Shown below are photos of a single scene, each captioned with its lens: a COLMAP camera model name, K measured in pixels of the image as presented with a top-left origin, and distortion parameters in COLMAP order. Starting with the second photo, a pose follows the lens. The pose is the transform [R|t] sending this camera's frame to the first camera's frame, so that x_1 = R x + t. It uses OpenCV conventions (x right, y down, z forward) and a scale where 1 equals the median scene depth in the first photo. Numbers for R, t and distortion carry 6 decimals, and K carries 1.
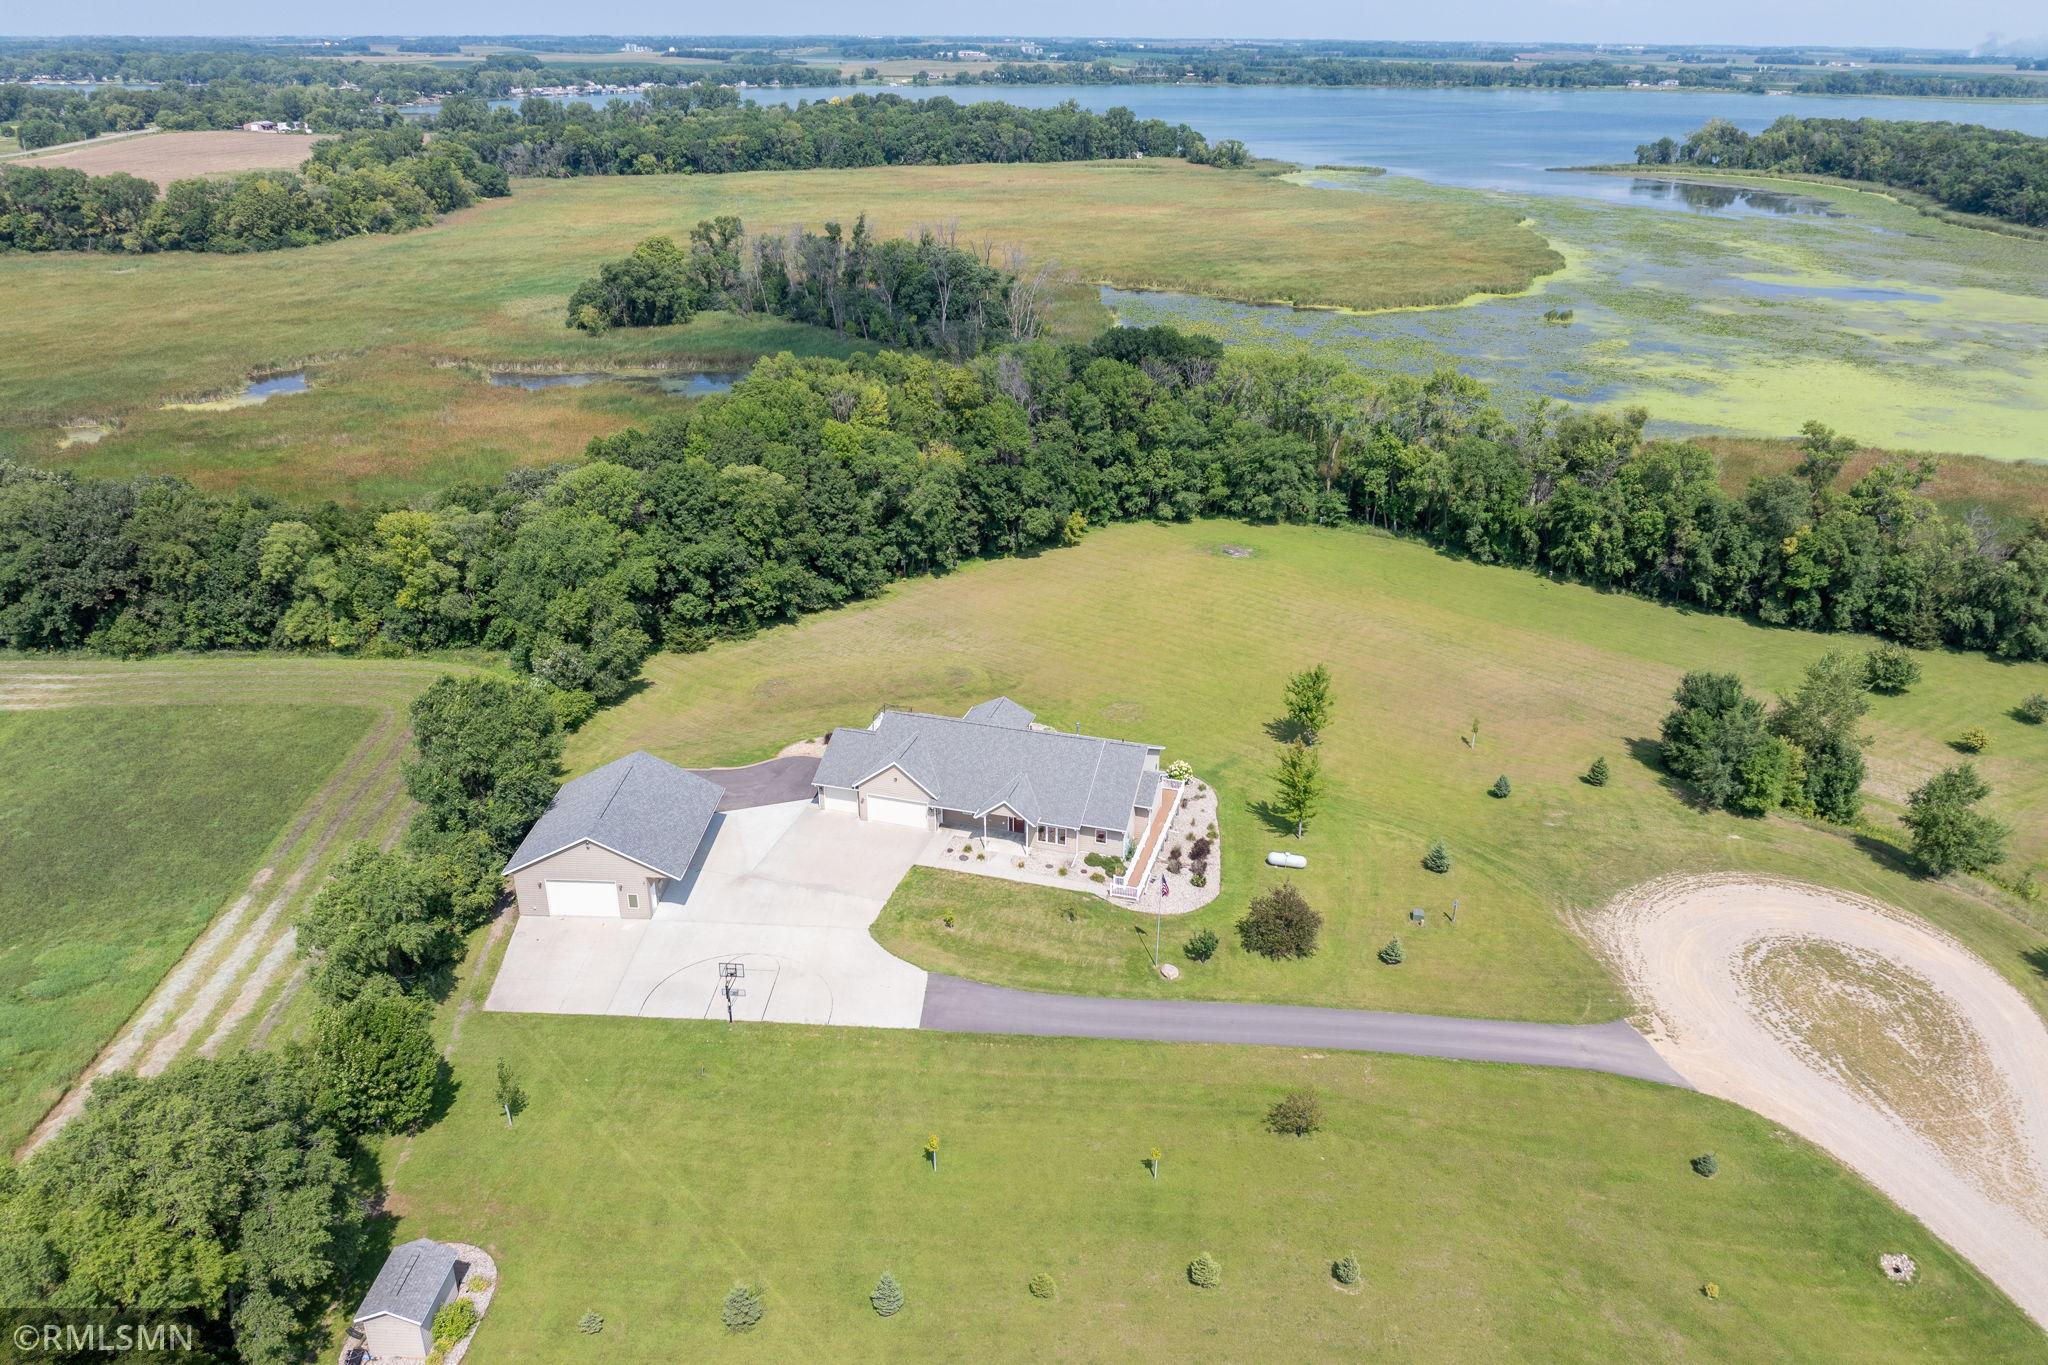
lens RADIAL K [[1440.5, 0, 1030.3], [0, 1440.5, 676.5], [0, 0, 1]] dist [-0.031987, 0.017325]
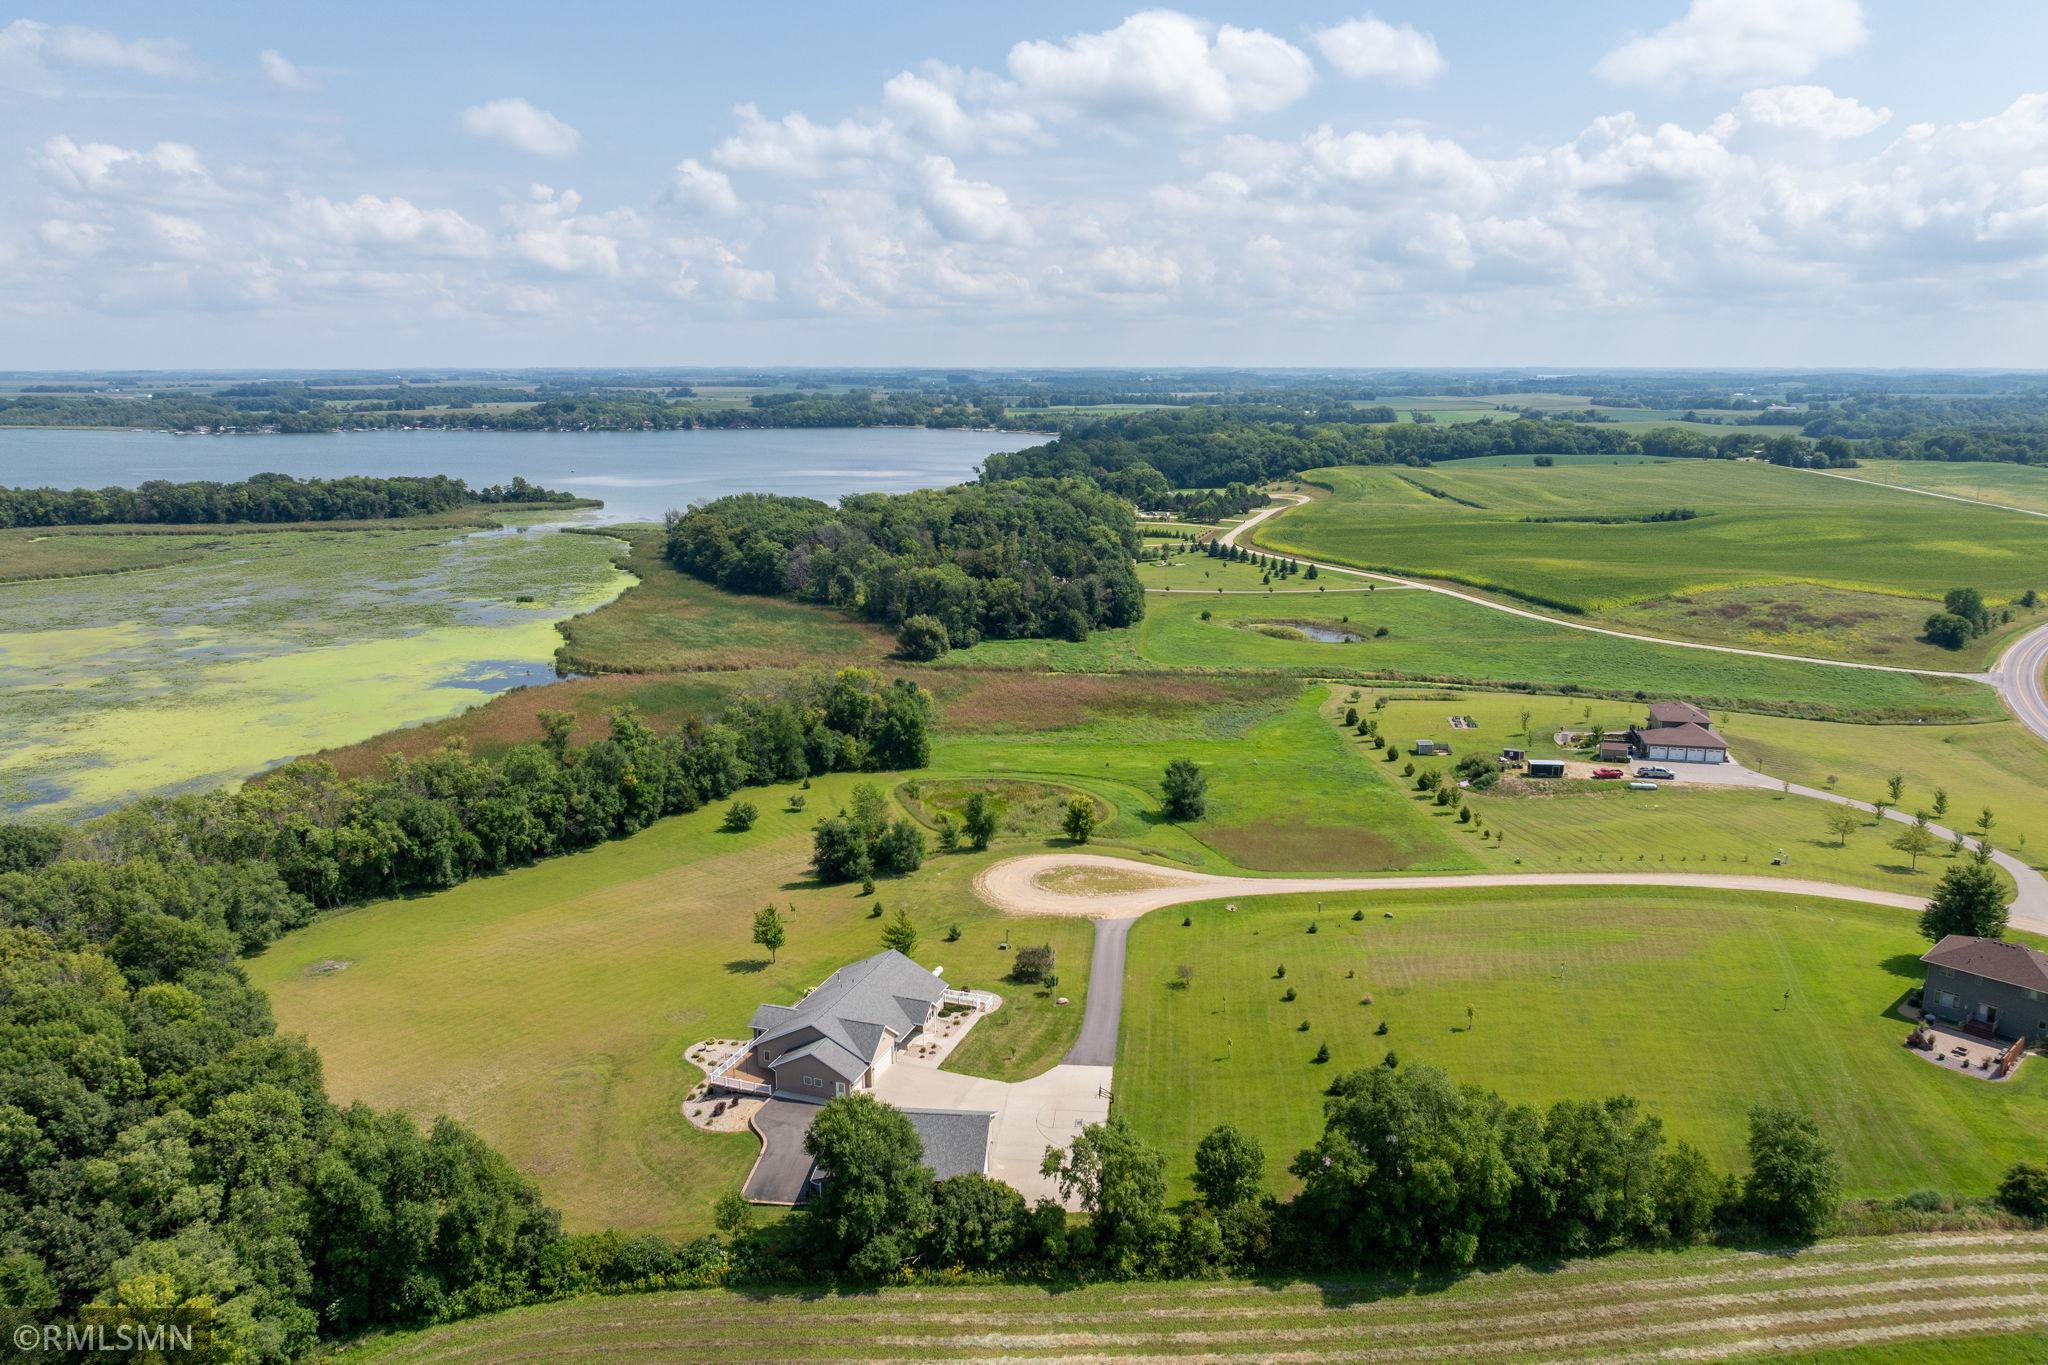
lens RADIAL K [[1440.5, 0, 1029.0], [0, 1440.5, 679.2], [0, 0, 1]] dist [-0.031987, 0.017325]
pose [[0.053372, -0.221935, 0.973600, -0.819373], [0.410321, 0.893750, 0.181240, -0.261356], [-0.910378, 0.389815, 0.138766, 0.324441]]
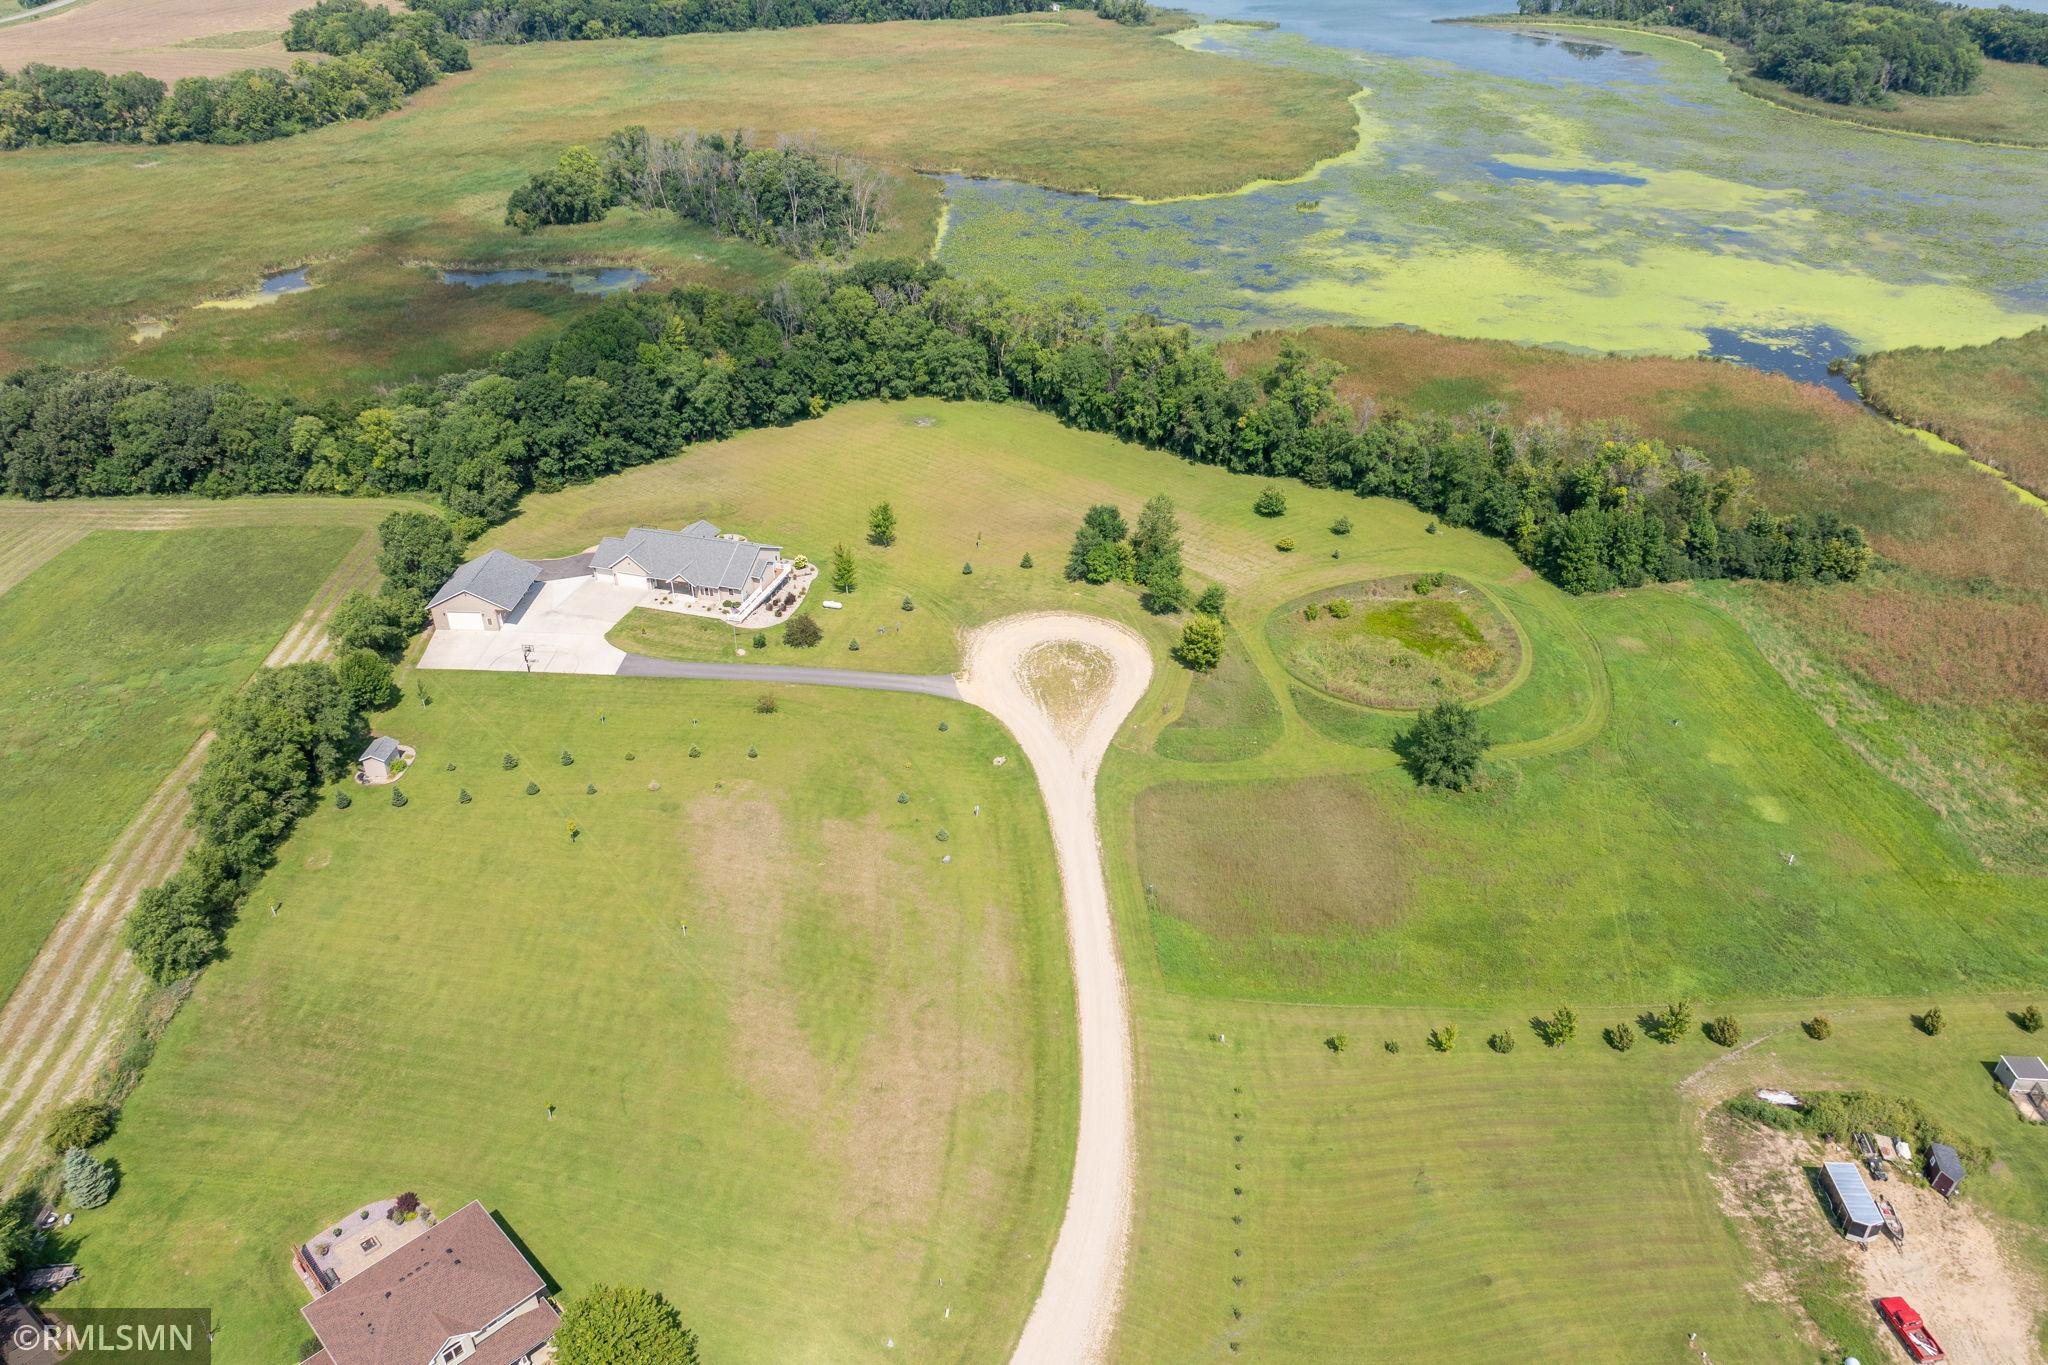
lens RADIAL K [[1440.5, 0, 1030.4], [0, 1440.5, 678.0], [0, 0, 1]] dist [-0.031987, 0.017325]
pose [[0.999971, -0.001396, -0.007514, 0.276413], [0.002354, 0.991645, 0.128975, -0.014441], [0.007271, -0.128989, 0.991619, -0.561395]]
